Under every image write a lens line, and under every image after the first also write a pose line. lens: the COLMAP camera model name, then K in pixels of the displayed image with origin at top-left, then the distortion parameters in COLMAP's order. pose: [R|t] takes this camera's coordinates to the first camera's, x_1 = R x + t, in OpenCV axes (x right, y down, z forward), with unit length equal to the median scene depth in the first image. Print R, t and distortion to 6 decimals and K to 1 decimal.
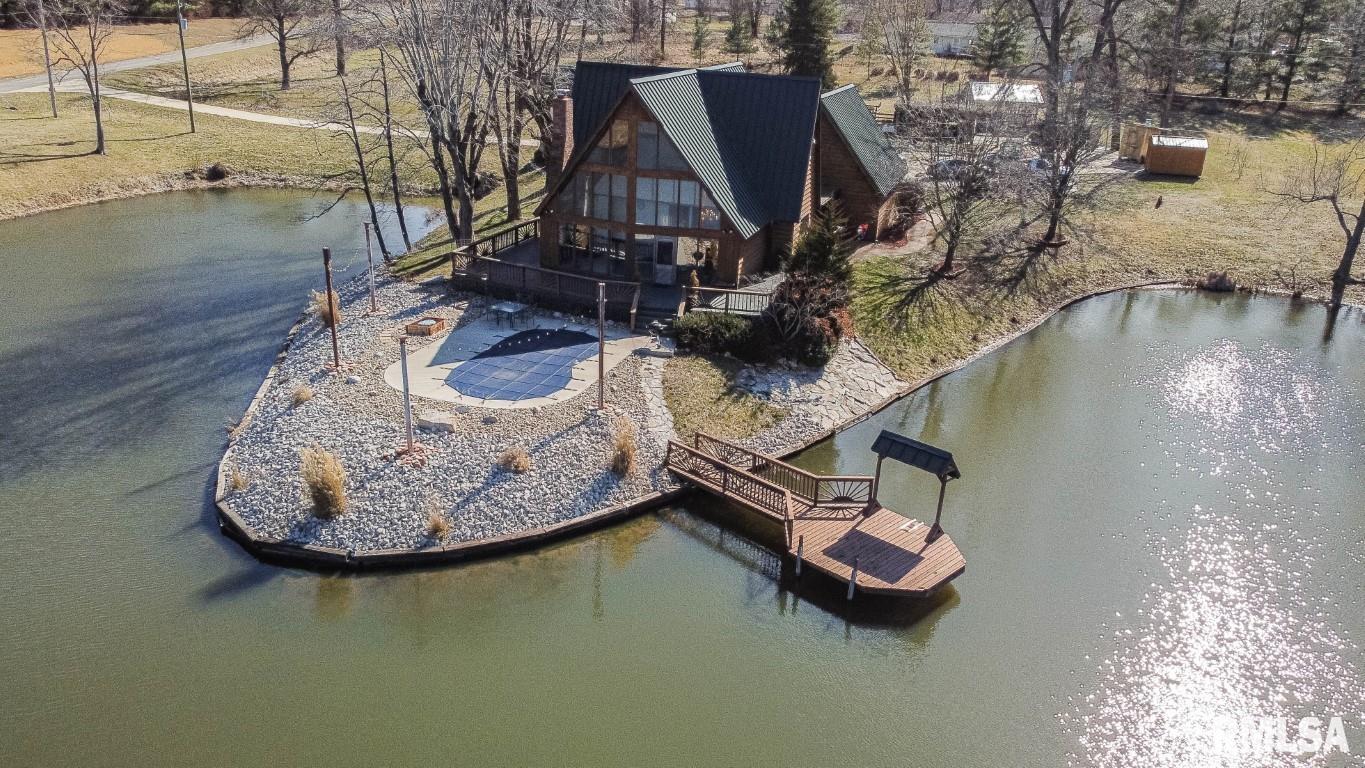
lens RADIAL K [[1027.4, 0, 695.4], [0, 1027.4, 382.7], [0, 0, 1]] dist [0.029464, -0.072438]
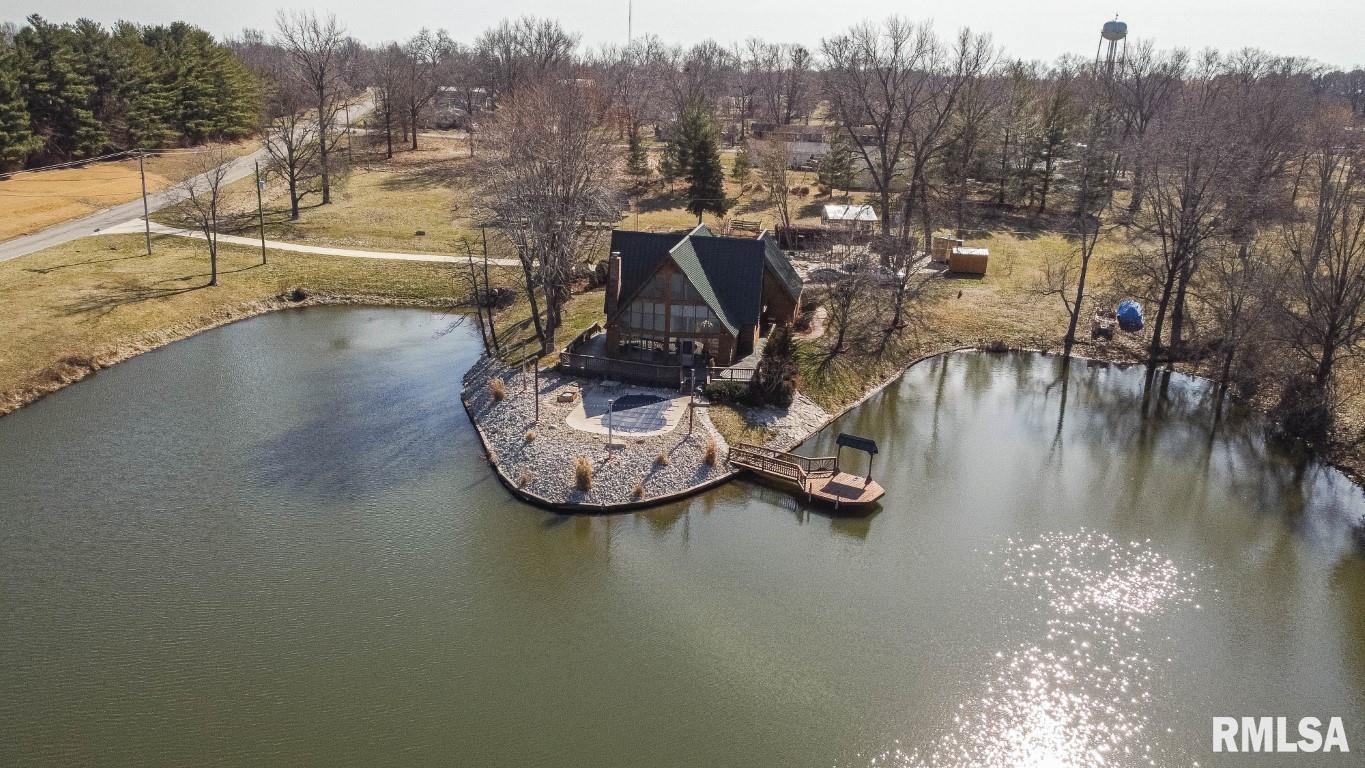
lens RADIAL K [[1008.2, 0, 696.7], [0, 1008.2, 384.8], [0, 0, 1]] dist [0.001271, -0.021052]
pose [[0.986741, -0.049930, 0.154432, -0.289542], [0.059019, 0.996749, -0.054839, 0.029878], [-0.151192, 0.063226, 0.986480, -0.681622]]
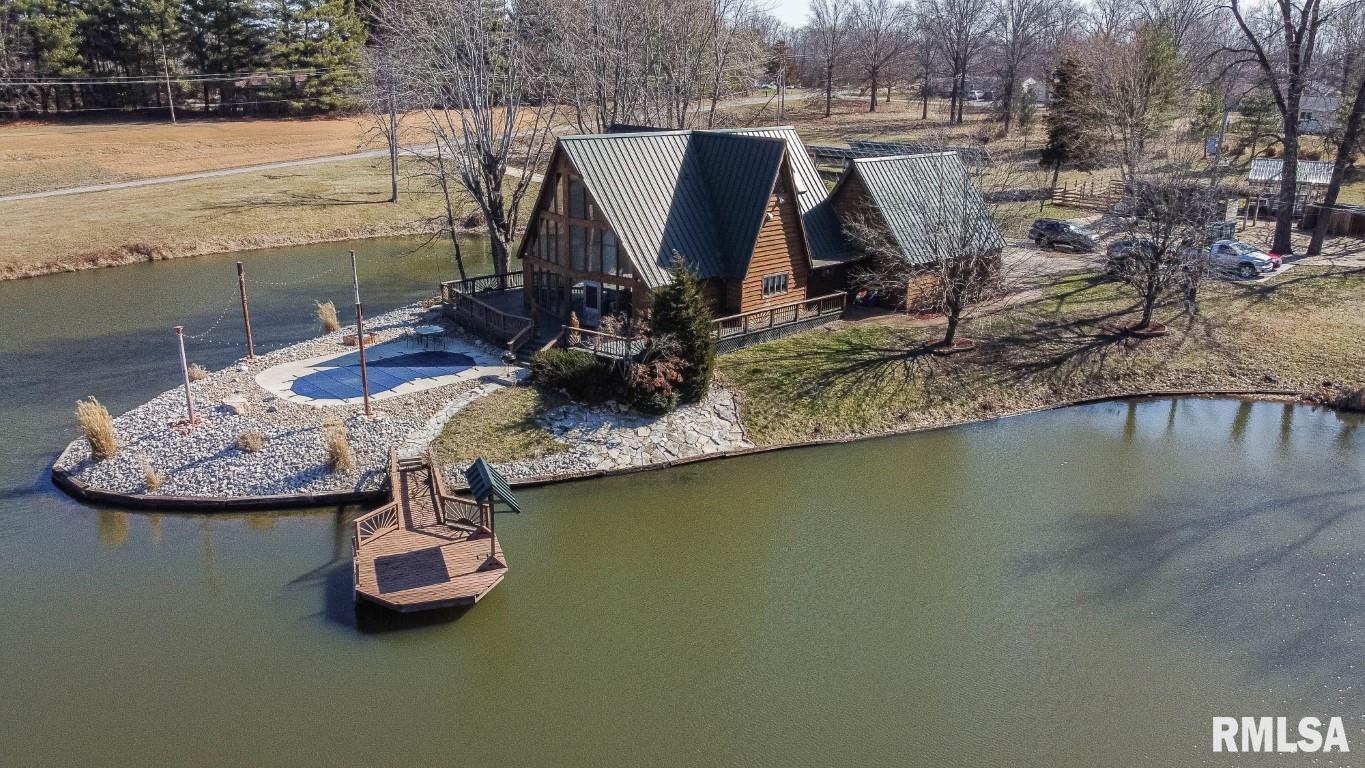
lens RADIAL K [[1008.2, 0, 696.7], [0, 1008.2, 384.8], [0, 0, 1]] dist [0.001271, -0.021052]
pose [[0.891276, 0.110323, -0.439836, 0.563759], [-0.140883, 0.989322, -0.037332, -0.012999], [0.431021, 0.095239, 0.897302, 0.124160]]
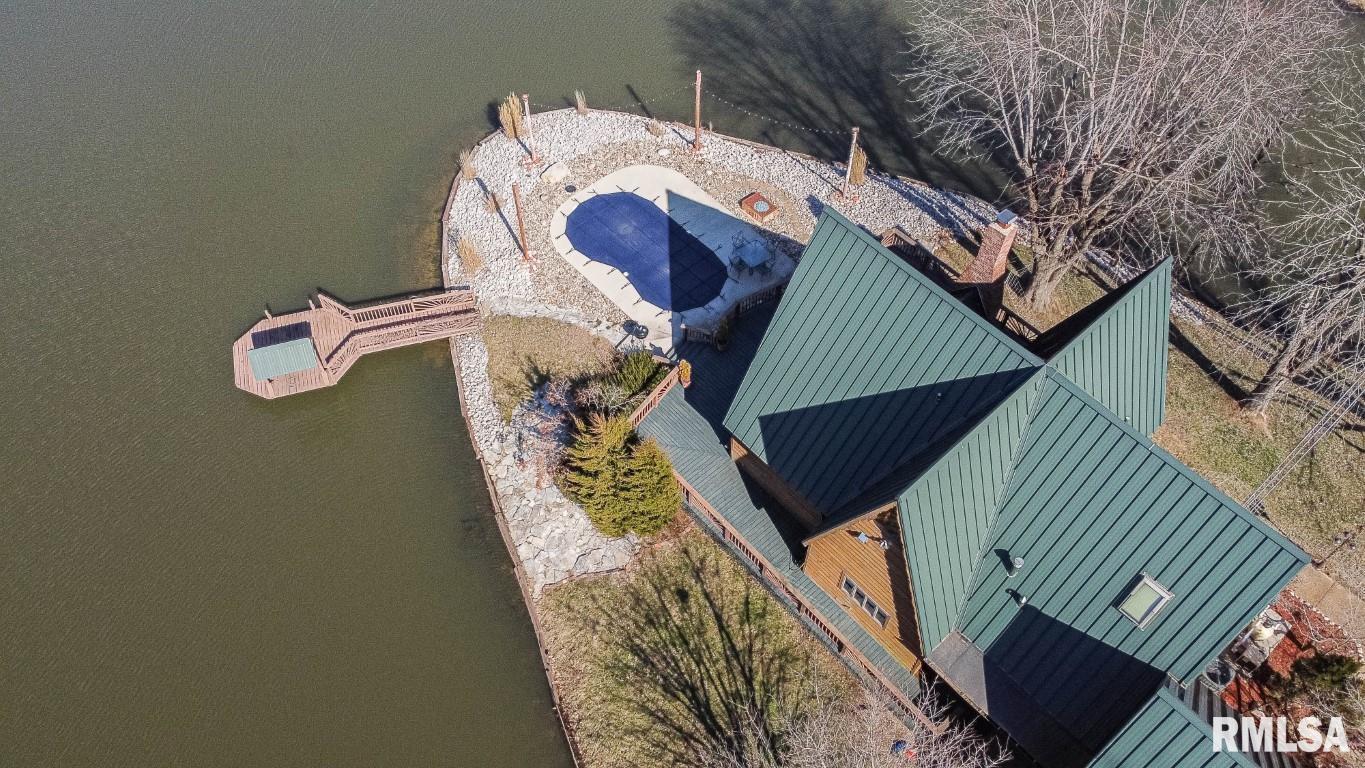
lens RADIAL K [[1008.2, 0, 696.7], [0, 1008.2, 384.8], [0, 0, 1]] dist [0.001271, -0.021052]
pose [[-0.487967, 0.683990, -0.542260, 0.475118], [-0.334300, 0.427426, 0.839970, -0.824647], [0.806308, 0.591155, 0.020088, 0.977981]]
